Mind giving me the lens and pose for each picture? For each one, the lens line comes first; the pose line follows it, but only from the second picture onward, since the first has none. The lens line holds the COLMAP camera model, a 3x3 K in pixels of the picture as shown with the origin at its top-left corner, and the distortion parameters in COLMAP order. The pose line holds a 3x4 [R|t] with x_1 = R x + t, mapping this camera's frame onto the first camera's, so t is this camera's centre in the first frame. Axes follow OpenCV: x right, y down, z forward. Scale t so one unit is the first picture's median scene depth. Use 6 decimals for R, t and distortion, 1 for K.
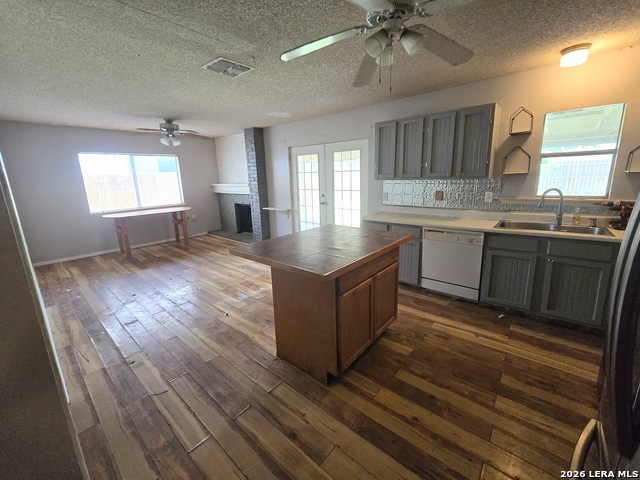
lens RADIAL K [[262.8, 0, 321.5], [0, 262.8, 232.0], [0, 0, 1]] dist [-0.003463, -0.000302]
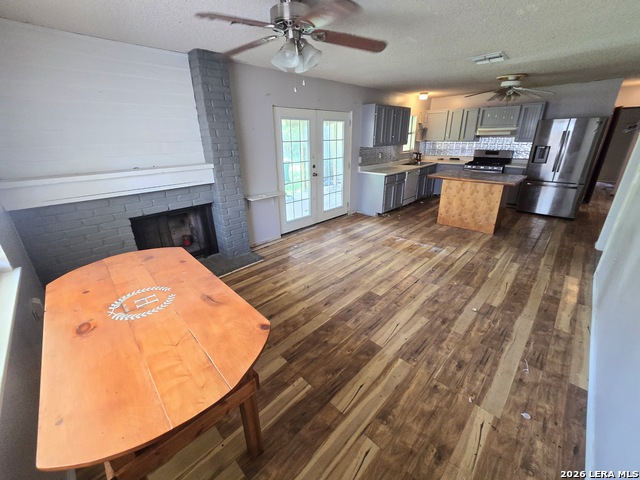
lens RADIAL K [[262.8, 0, 321.5], [0, 262.8, 232.0], [0, 0, 1]] dist [-0.003463, -0.000302]
pose [[0.077421, -0.316634, 0.945383, -1.509525], [0.233800, 0.927554, 0.291516, -0.299265], [-0.969197, 0.198461, 0.145841, 1.392255]]
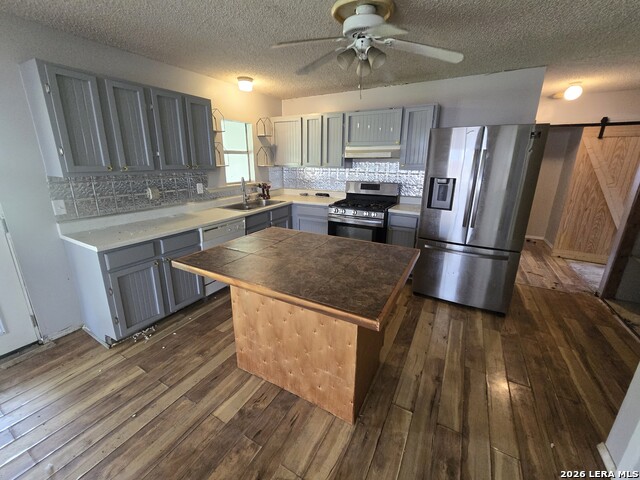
lens RADIAL K [[267.9, 0, 320.0], [0, 267.9, 240.0], [0, 0, 1]] dist [-0.004020, -0.000278]
pose [[-0.202072, -0.247129, 0.947678, -0.498664], [0.214544, 0.932967, 0.289040, -0.148166], [-0.955582, 0.261726, -0.135507, 0.748215]]
